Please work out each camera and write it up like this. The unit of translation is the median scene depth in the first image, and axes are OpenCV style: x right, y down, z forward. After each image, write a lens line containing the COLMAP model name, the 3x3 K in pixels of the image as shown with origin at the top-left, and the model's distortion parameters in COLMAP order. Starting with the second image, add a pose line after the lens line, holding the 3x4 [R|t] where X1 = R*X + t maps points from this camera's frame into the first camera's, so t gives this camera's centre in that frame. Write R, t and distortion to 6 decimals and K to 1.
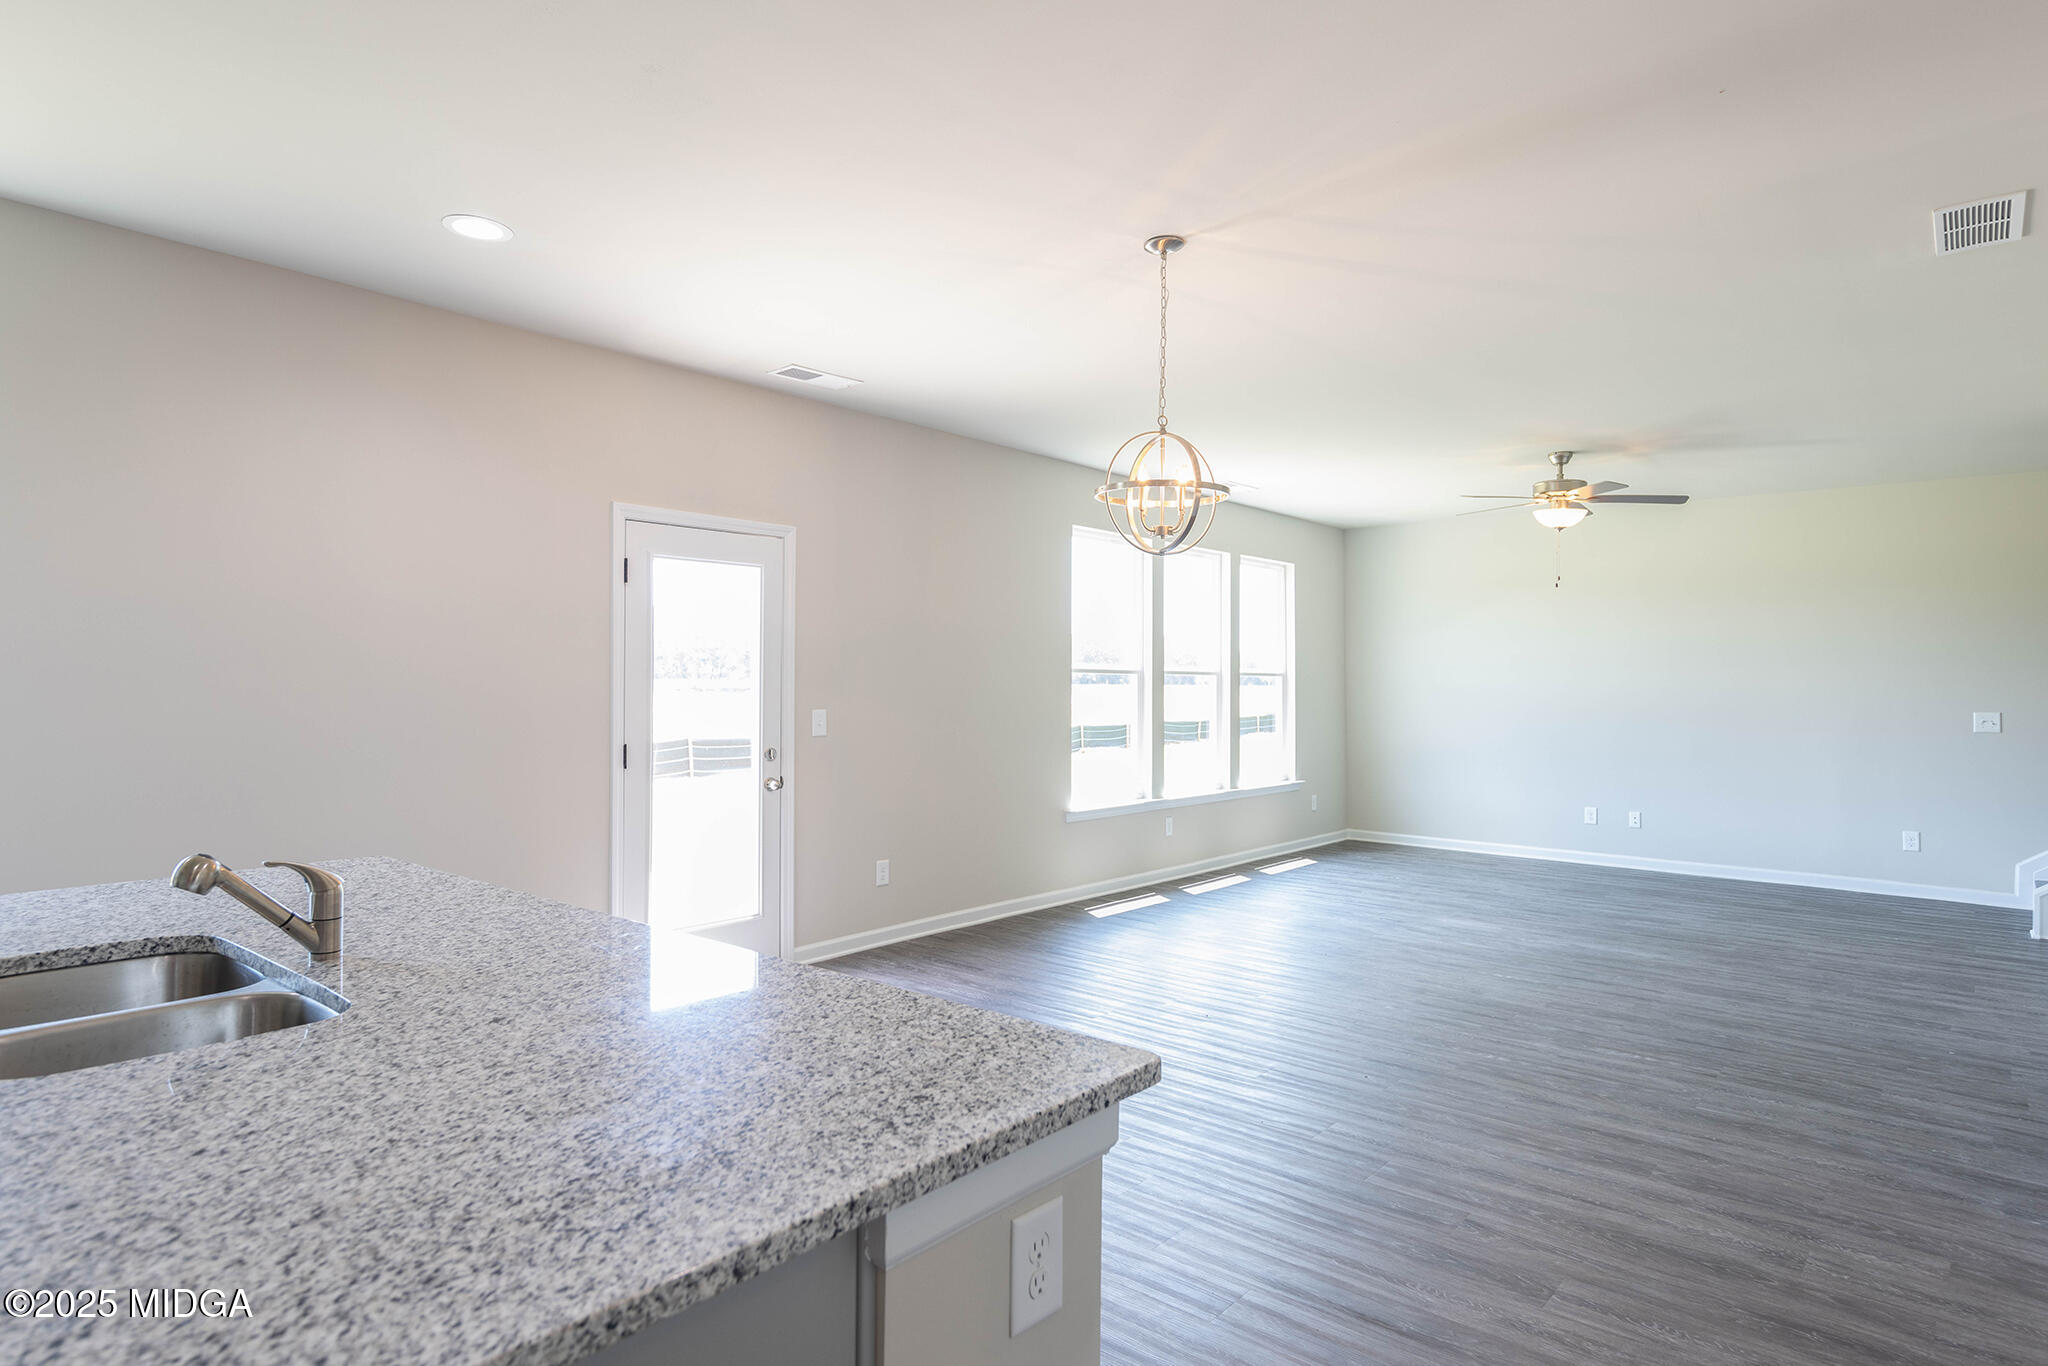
lens RADIAL K [[1081.1, 0, 1022.7], [0, 1081.1, 732.6], [0, 0, 1]] dist [0.002710, 0.000542]
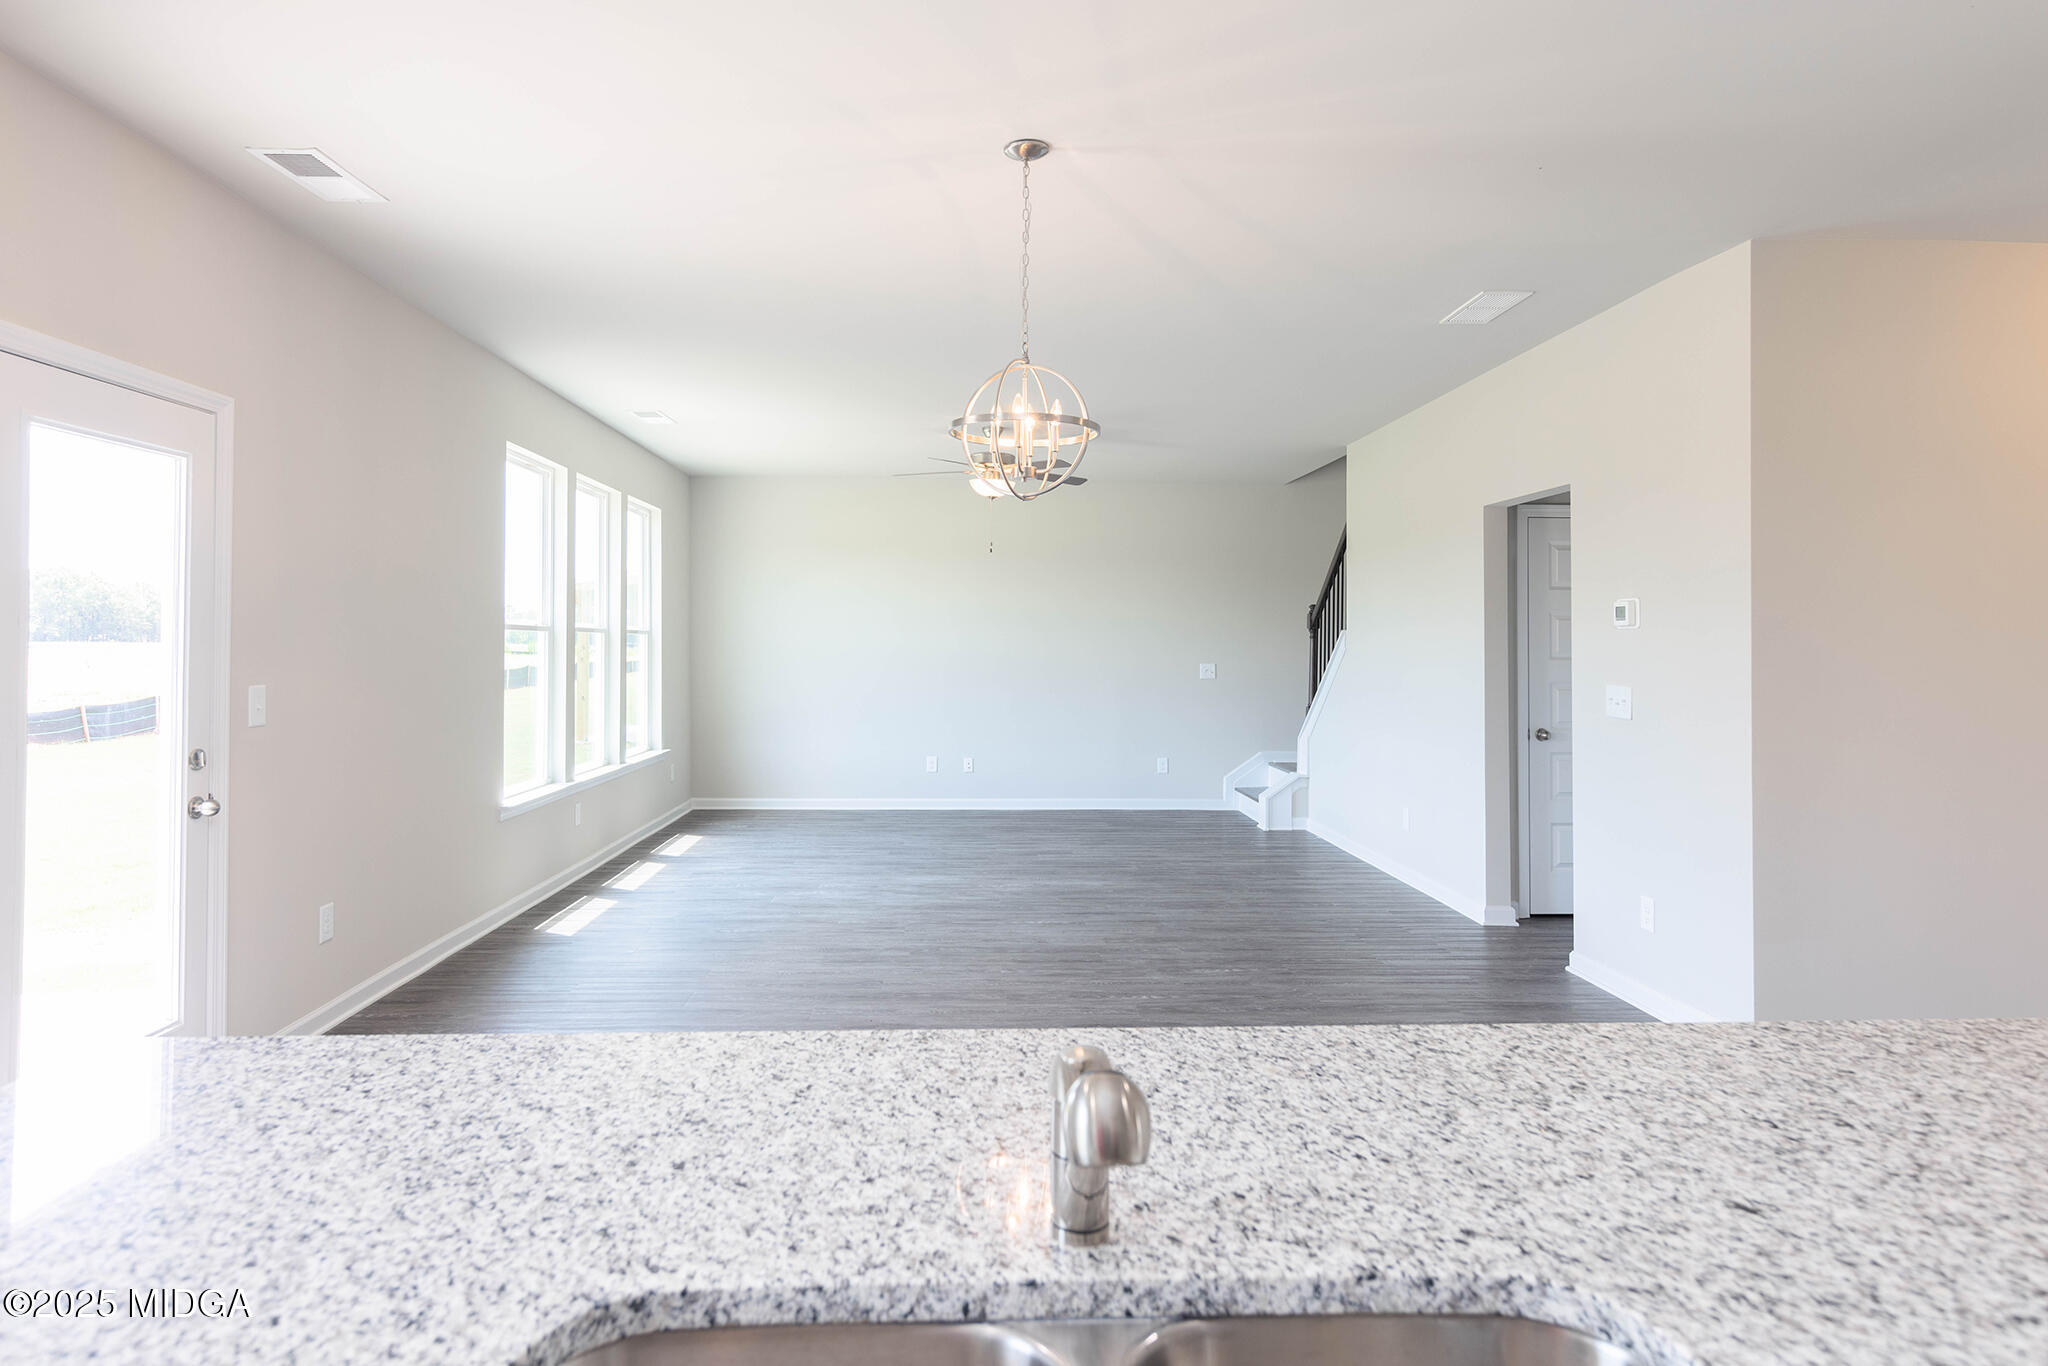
lens RADIAL K [[1141.0, 0, 972.8], [0, 1141.0, 677.0], [0, 0, 1]] dist [0.005472, 0.002019]
pose [[0.750771, -0.021636, 0.660209, -0.318099], [0.029621, 0.999561, -0.000927, -0.012942], [-0.659898, 0.020252, 0.751082, 0.202823]]
